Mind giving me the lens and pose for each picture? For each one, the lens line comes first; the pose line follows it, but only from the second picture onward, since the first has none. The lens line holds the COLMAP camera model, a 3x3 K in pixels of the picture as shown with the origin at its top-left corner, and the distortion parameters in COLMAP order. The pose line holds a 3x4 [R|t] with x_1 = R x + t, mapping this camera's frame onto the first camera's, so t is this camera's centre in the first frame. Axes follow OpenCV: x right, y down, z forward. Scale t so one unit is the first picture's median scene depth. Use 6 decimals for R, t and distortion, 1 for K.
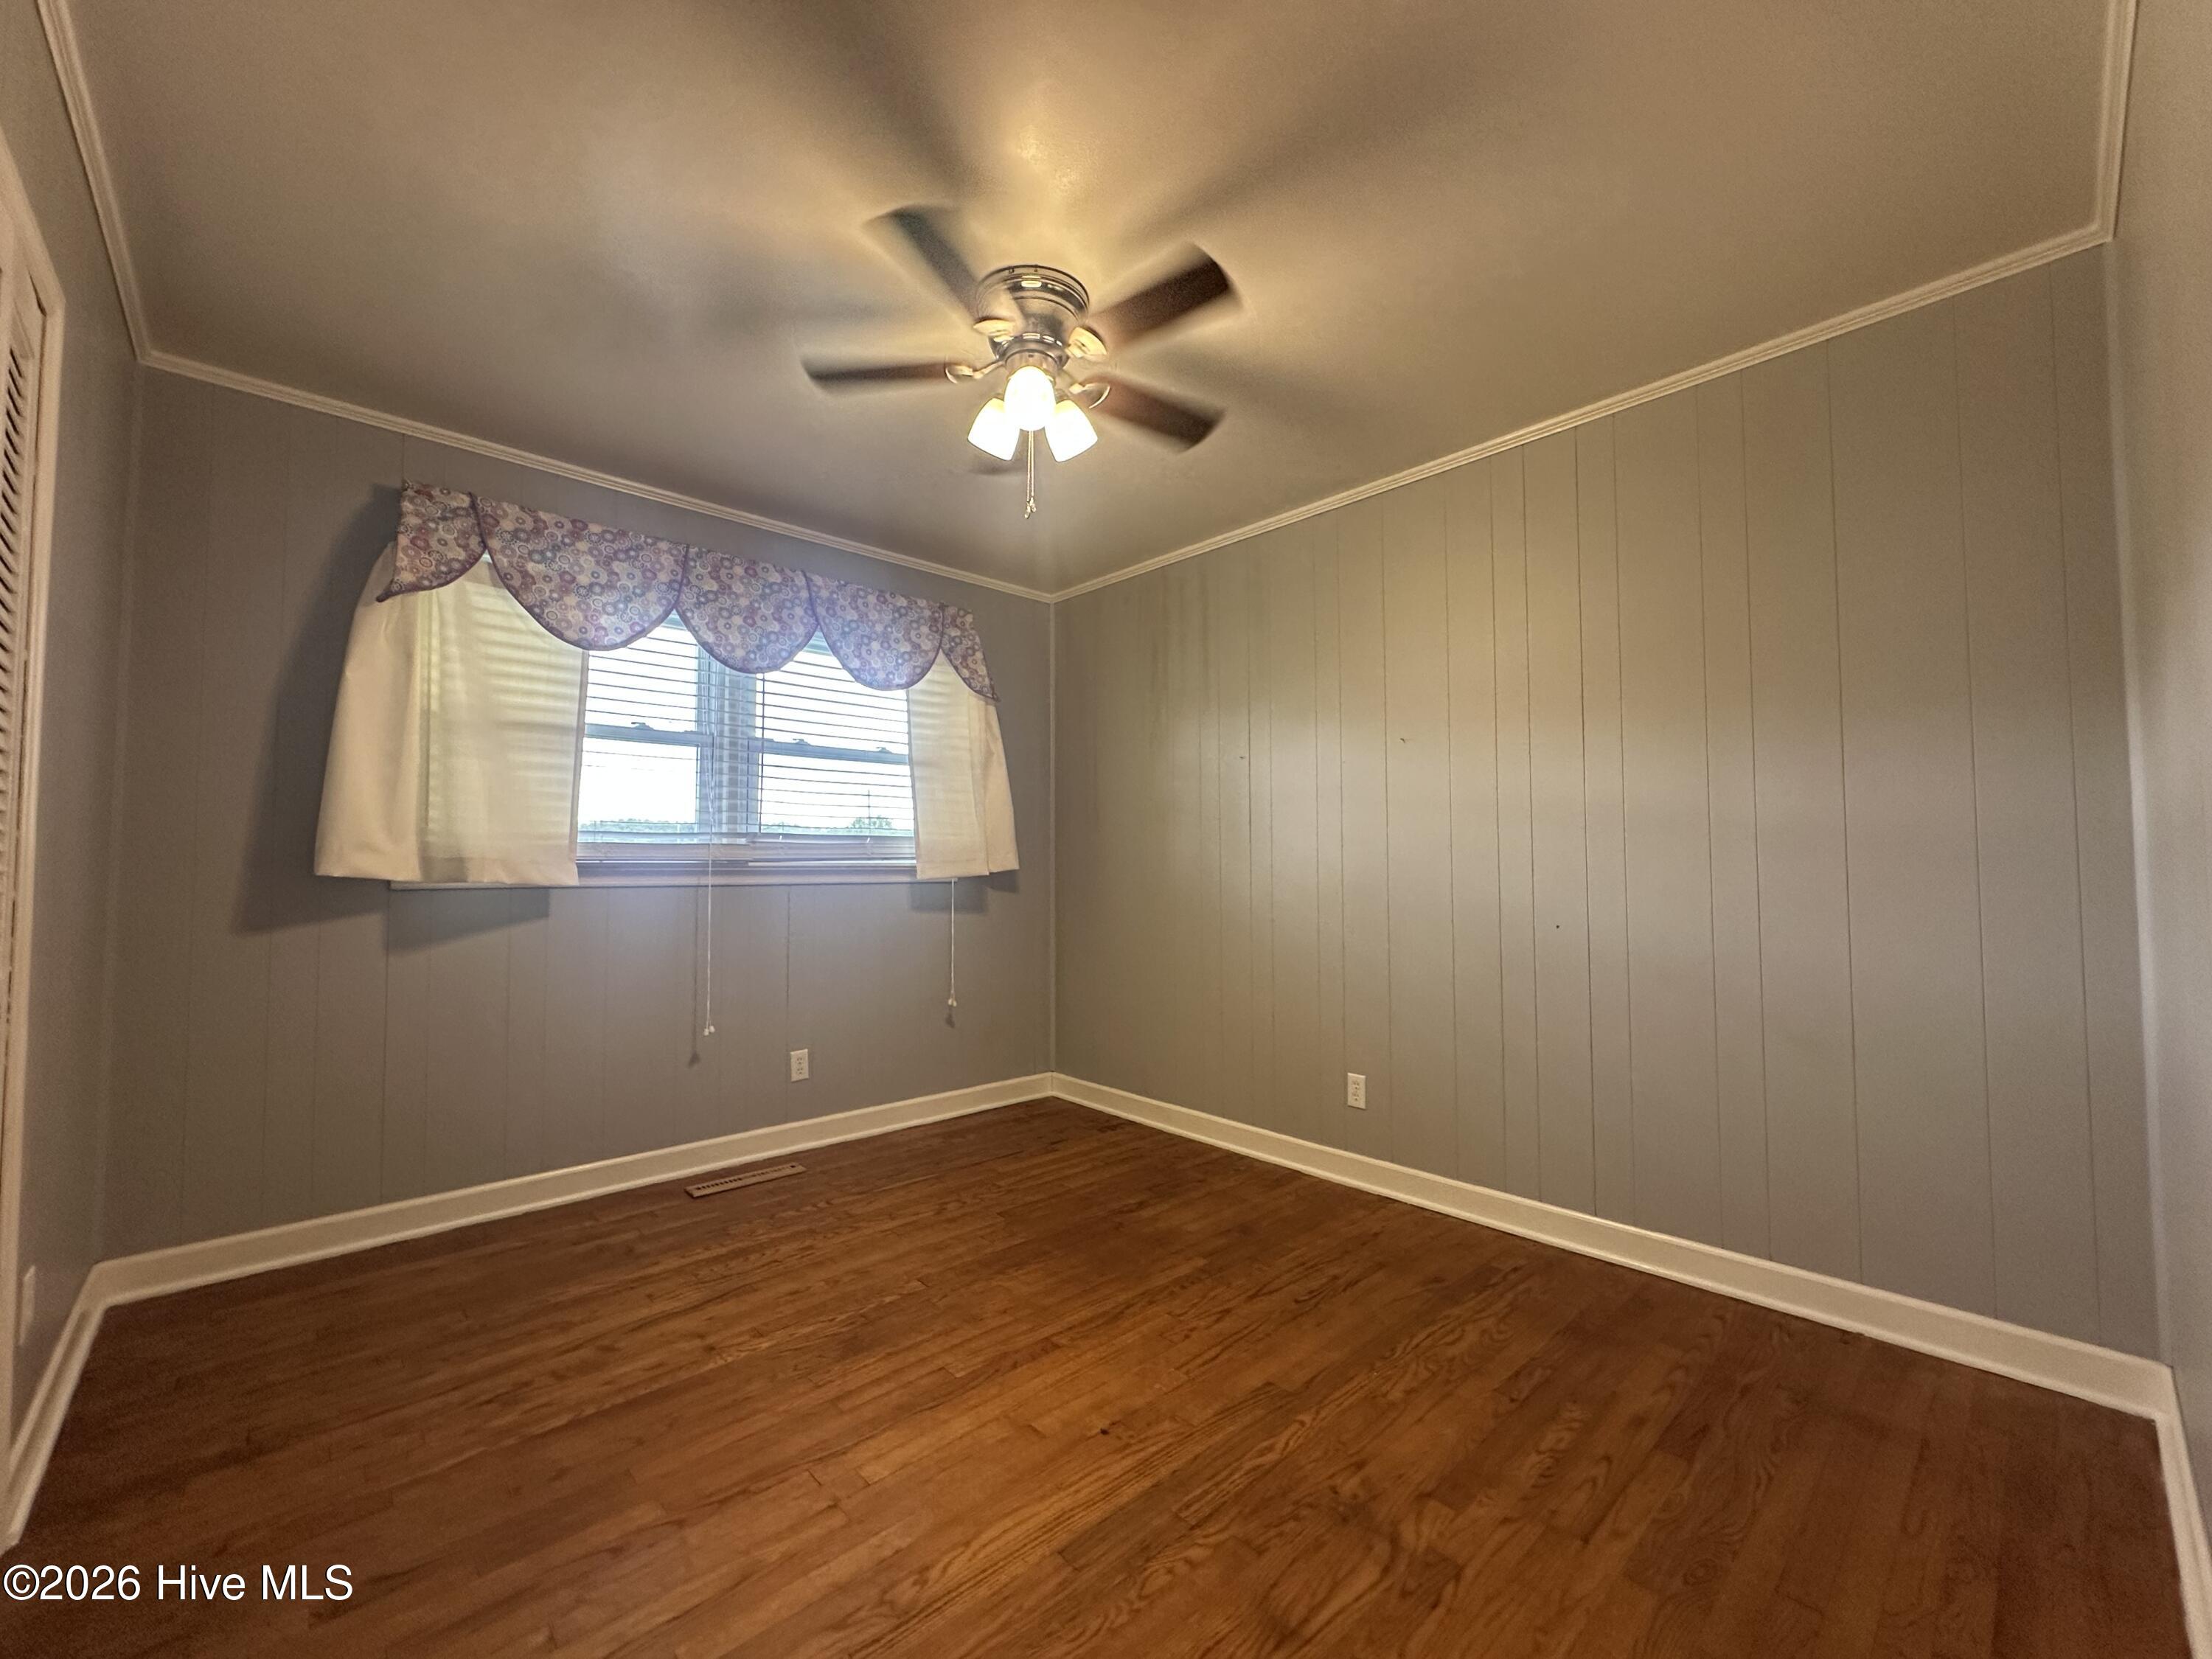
lens RADIAL K [[885.0, 0, 1104.0], [0, 885.0, 832.0], [0, 0, 1]] dist [-0.001938, 0.000106]
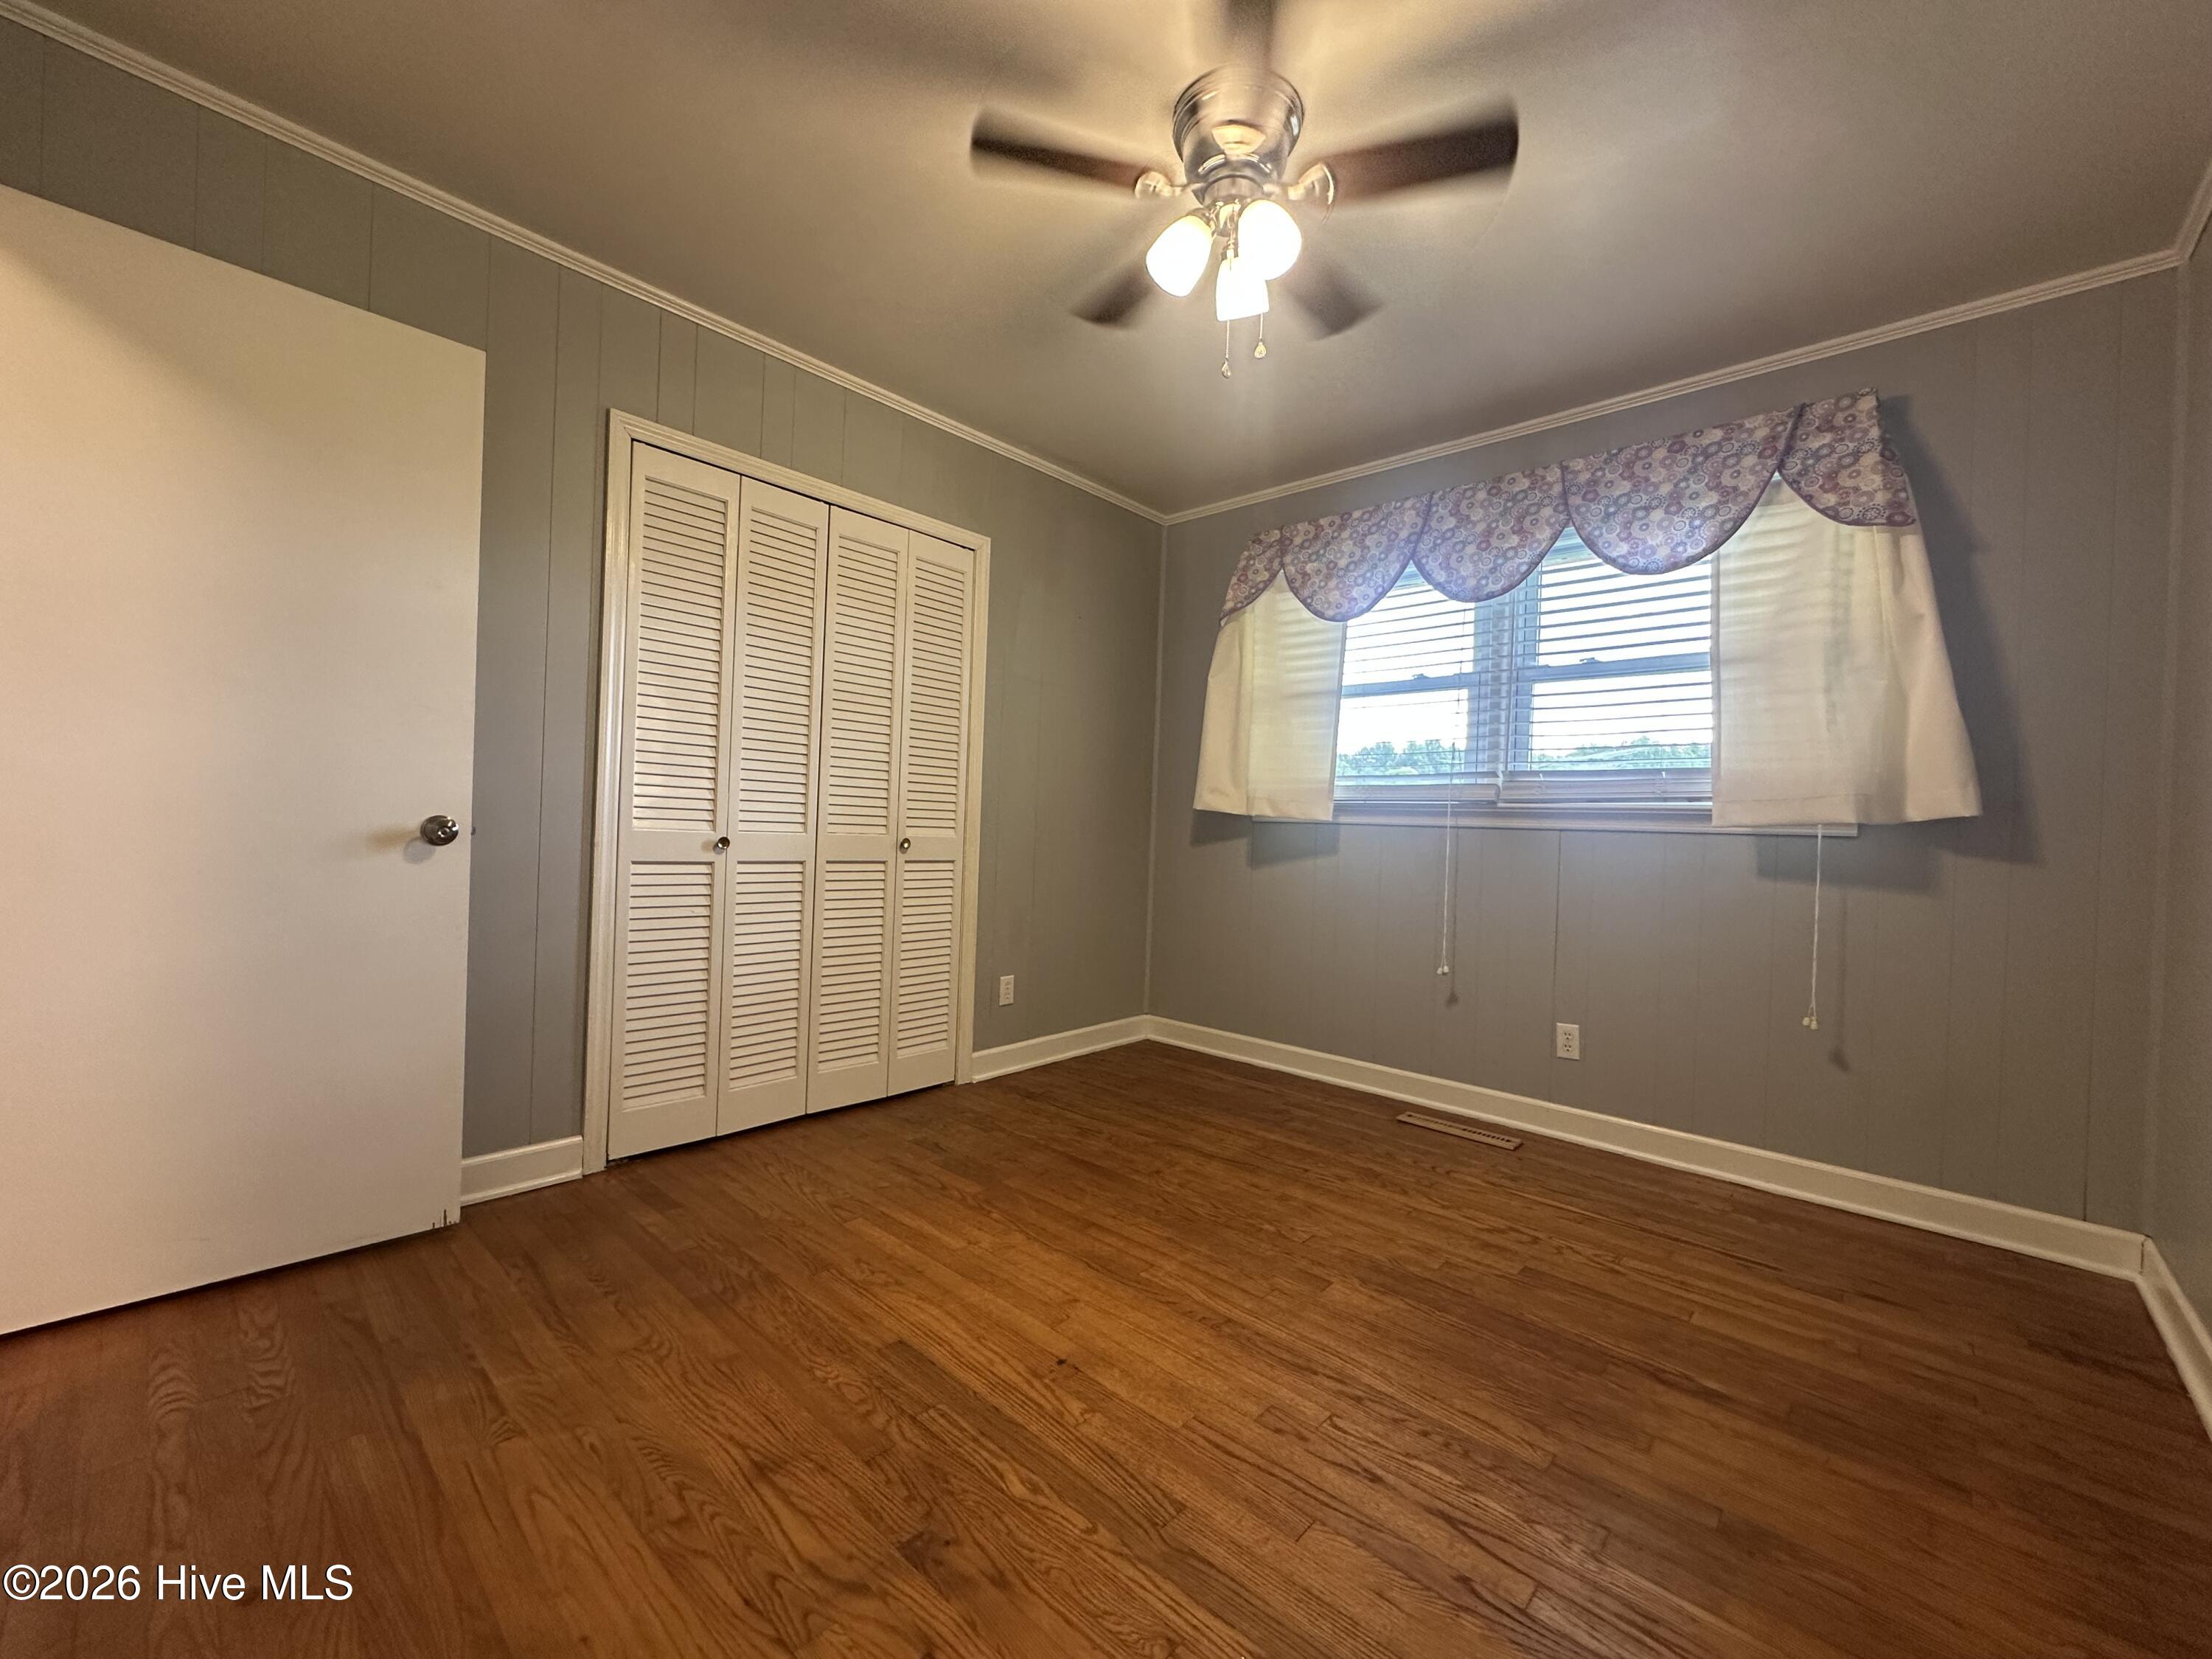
lens RADIAL K [[885.0, 0, 1104.0], [0, 885.0, 832.0], [0, 0, 1]] dist [-0.001938, 0.000106]
pose [[0.080884, 0.008749, -0.996685, 0.605136], [0.004246, 0.999949, 0.009122, 0.066393], [0.996715, -0.004970, 0.080842, 0.624440]]
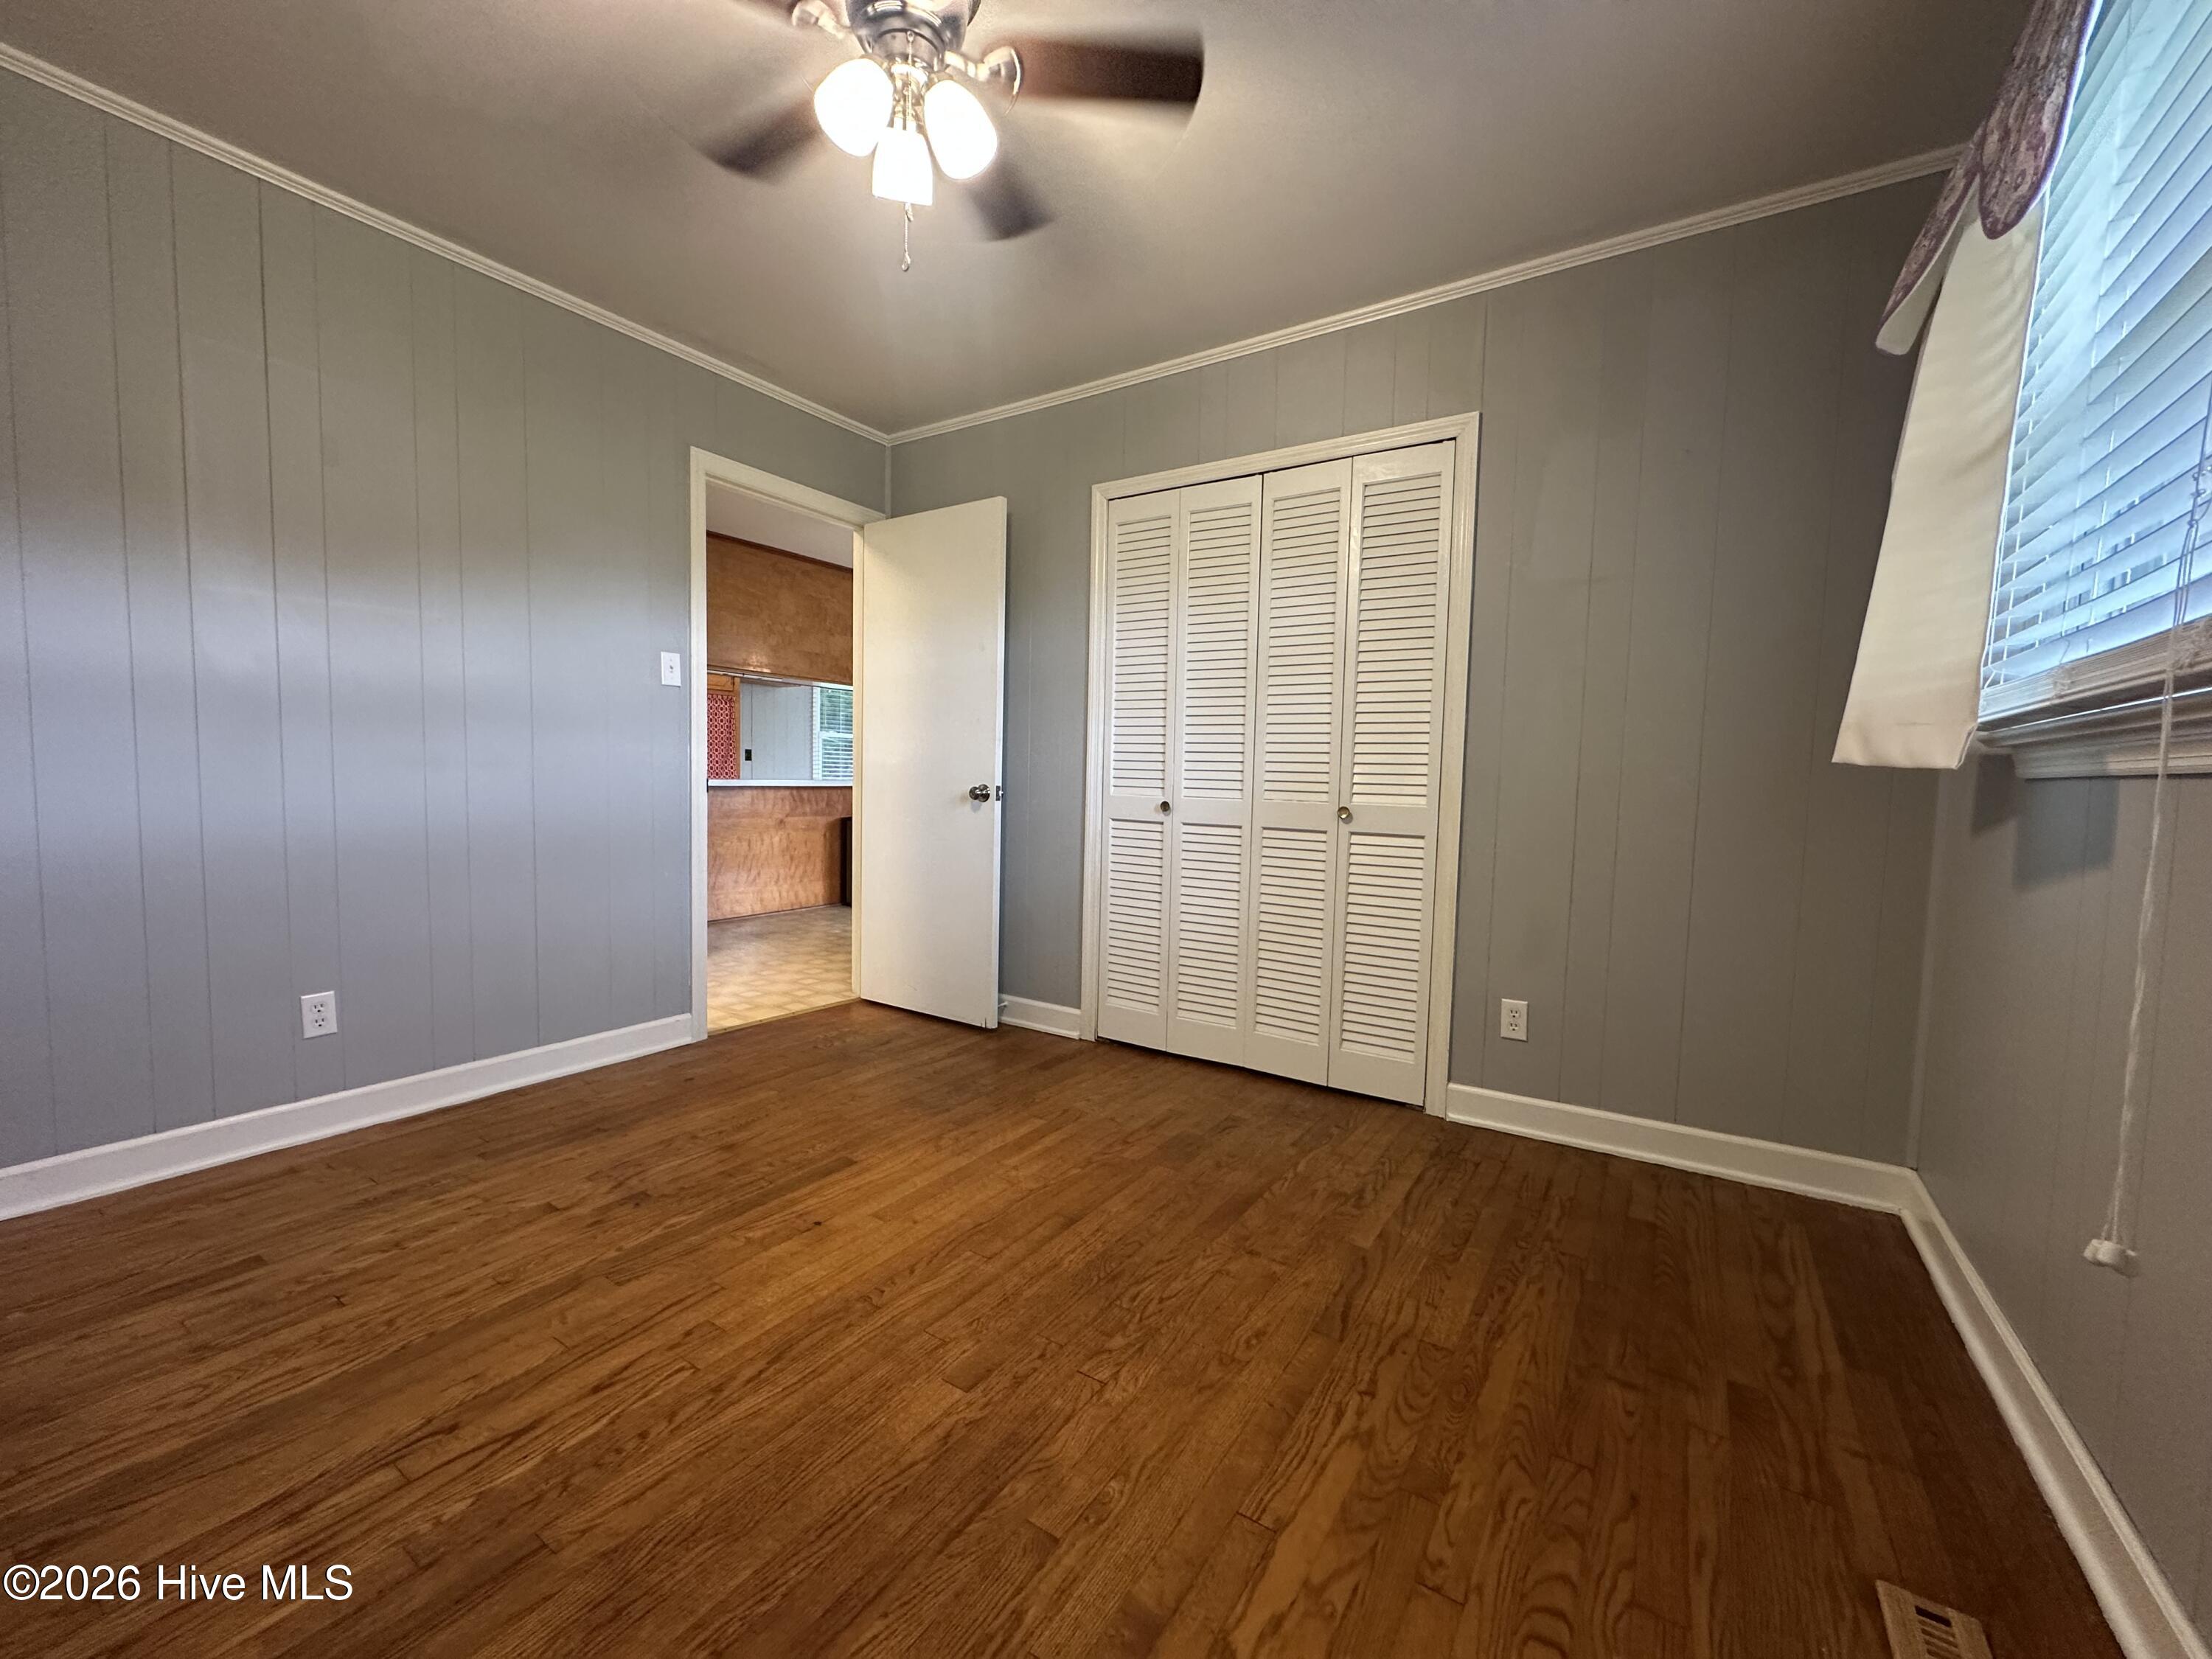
lens RADIAL K [[883.7, 0, 1106.0], [0, 883.7, 829.5], [0, 0, 1]] dist [-0.002186, 0.000185]
pose [[-0.970469, -0.006153, -0.241149, -0.052975], [-0.011884, 0.999680, 0.022317, 0.091450], [0.240935, 0.024524, -0.970231, 1.400436]]
